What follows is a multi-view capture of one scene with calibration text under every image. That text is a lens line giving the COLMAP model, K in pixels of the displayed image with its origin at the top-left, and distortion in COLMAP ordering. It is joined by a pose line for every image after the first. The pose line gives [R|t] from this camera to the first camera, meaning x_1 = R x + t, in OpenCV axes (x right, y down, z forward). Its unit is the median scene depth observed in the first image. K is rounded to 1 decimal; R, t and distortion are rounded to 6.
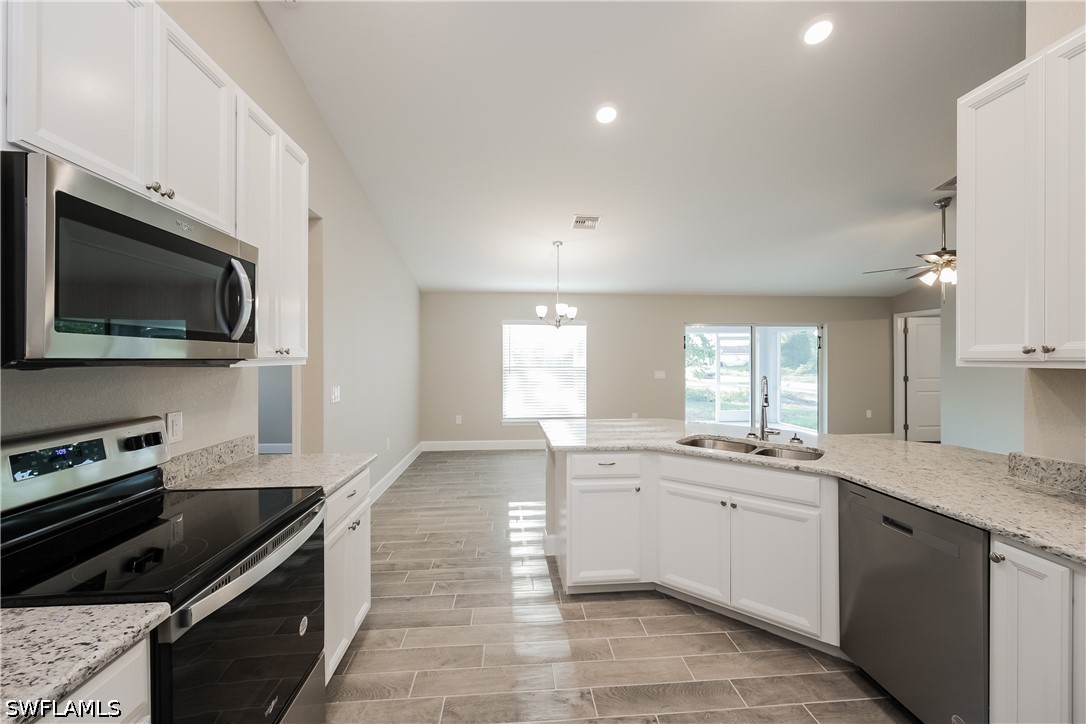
lens RADIAL K [[433.8, 0, 541.8], [0, 433.8, 356.9], [0, 0, 1]] dist [0.002986, 0.000968]
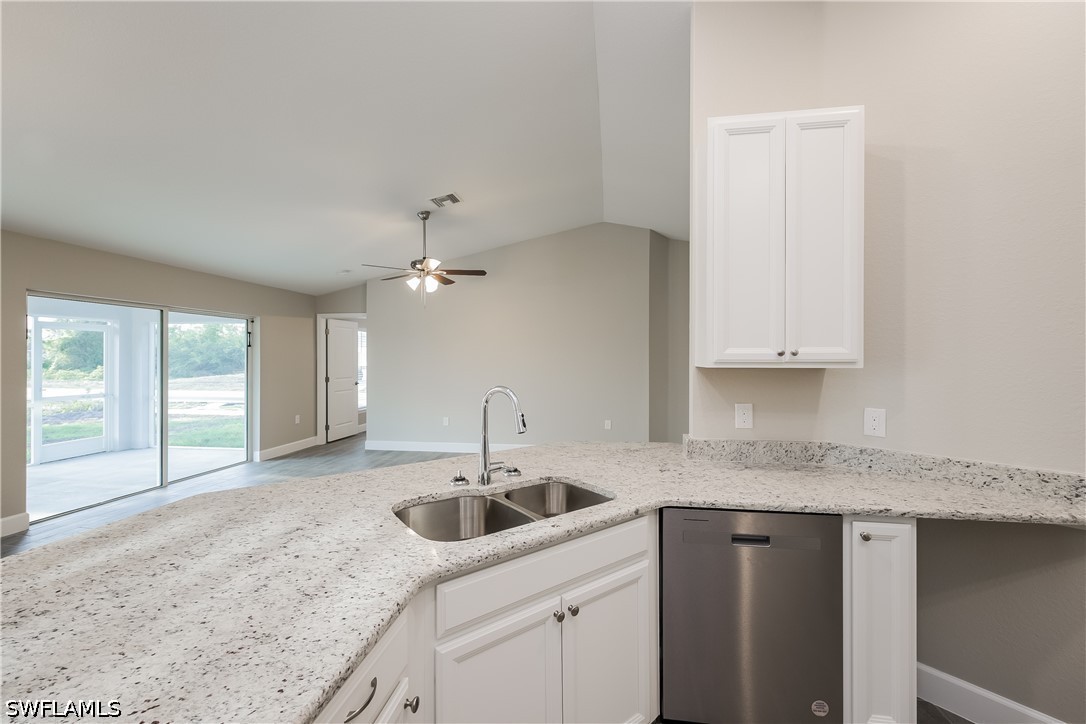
lens RADIAL K [[440.9, 0, 548.8], [0, 440.9, 360.2], [0, 0, 1]] dist [-0.002400, -0.000179]
pose [[0.214048, -0.000993, 0.976823, -0.082551], [-0.005518, 0.999982, 0.002225, 0.001432], [-0.976807, -0.005866, 0.214039, 0.513673]]
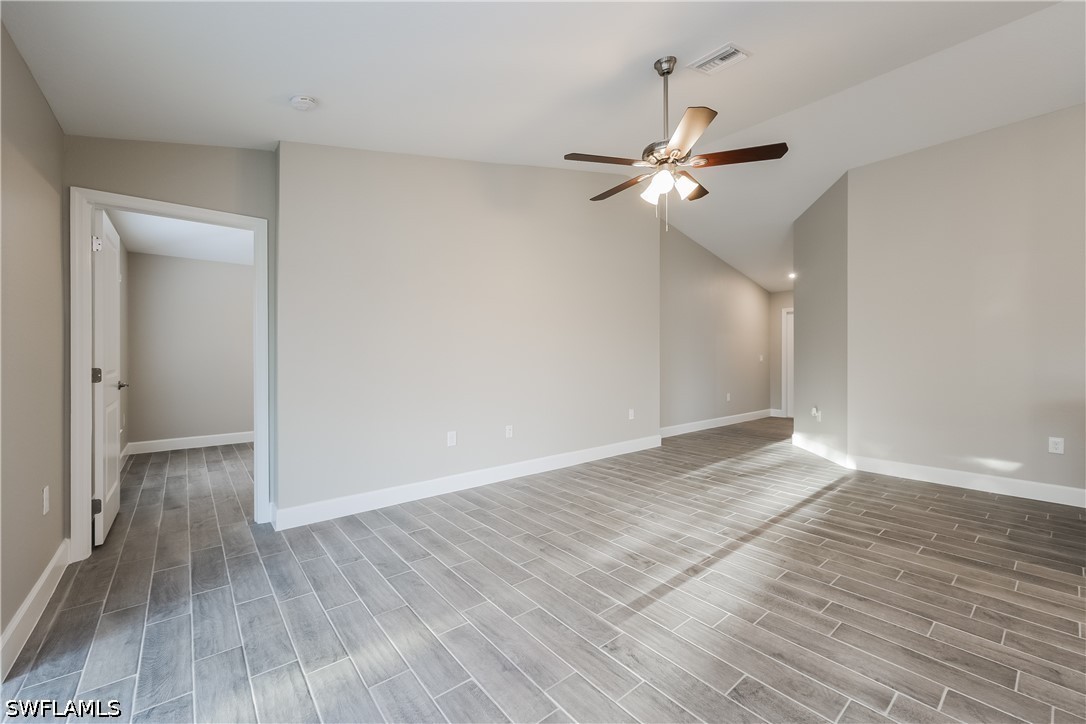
lens RADIAL K [[433.8, 0, 541.8], [0, 433.8, 356.9], [0, 0, 1]] dist [0.002986, 0.000968]
pose [[-0.576835, 0.004301, 0.816849, 0.576919], [-0.000426, 0.999984, -0.005566, 0.065859], [-0.816861, -0.003559, -0.576824, 1.639618]]
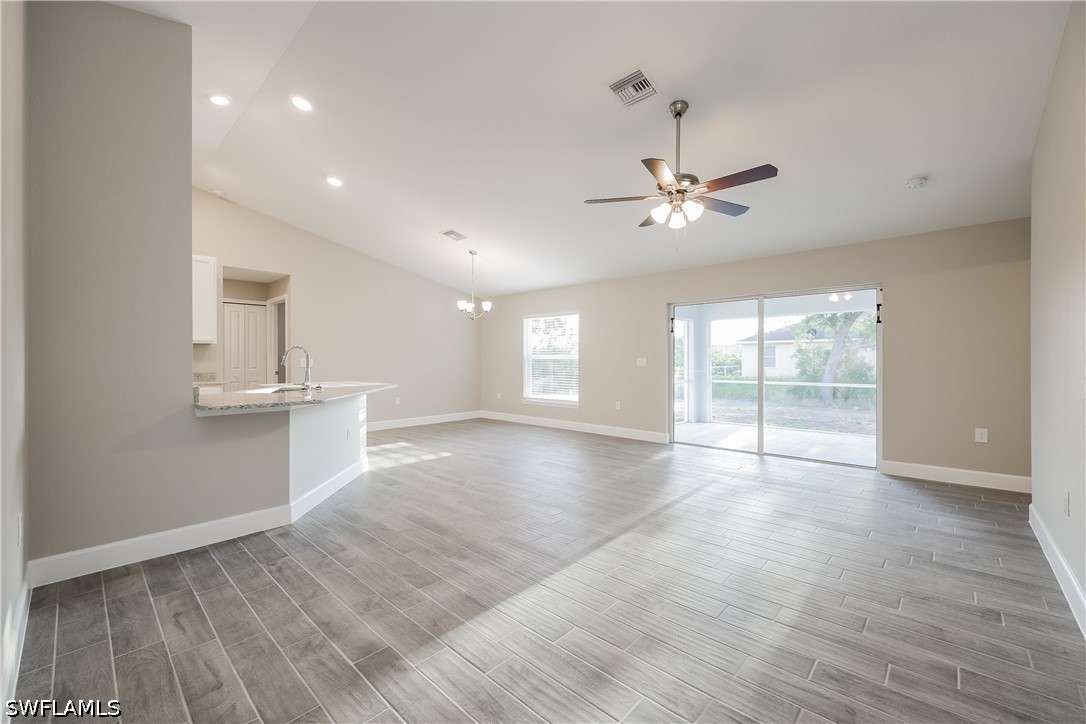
lens RADIAL K [[436.5, 0, 546.9], [0, 436.5, 361.0], [0, 0, 1]] dist [-0.000192, -0.000287]
pose [[0.685473, 0.002768, -0.728093, 1.428938], [0.002348, 0.999979, 0.006012, 0.058951], [0.728094, -0.005831, 0.685452, 0.377947]]
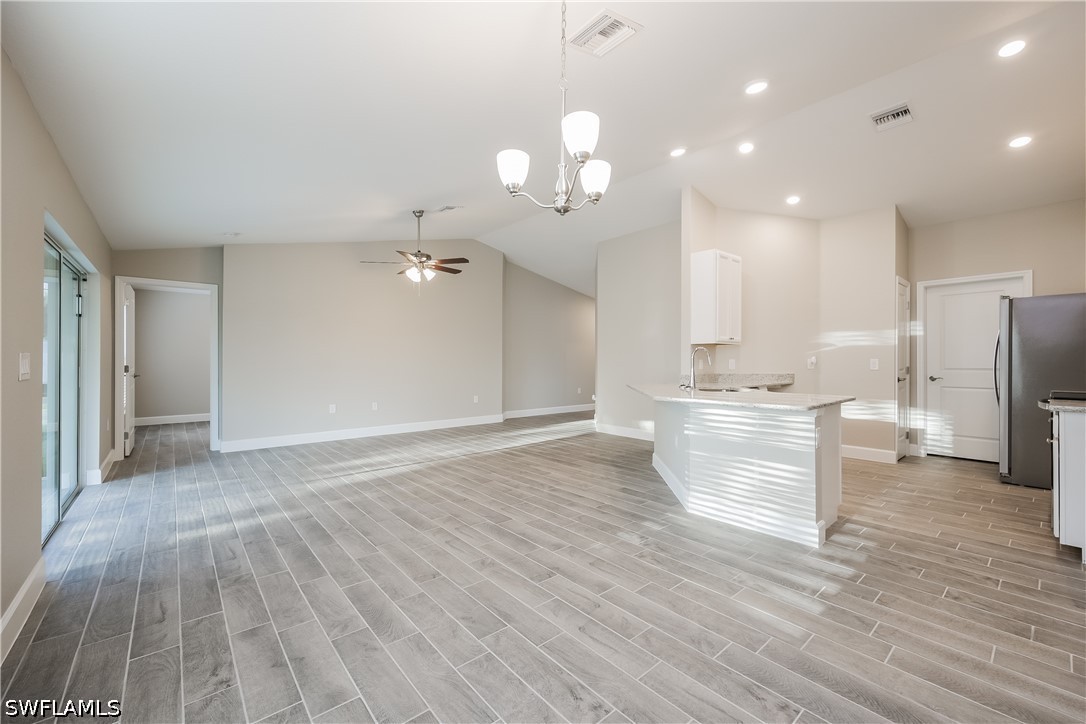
lens RADIAL K [[436.5, 0, 546.9], [0, 436.5, 361.0], [0, 0, 1]] dist [-0.000192, -0.000287]
pose [[-0.594446, 0.001079, 0.804135, -0.296562], [-0.002876, 0.999990, -0.003468, 0.066561], [-0.804130, -0.004375, -0.594437, 1.573443]]
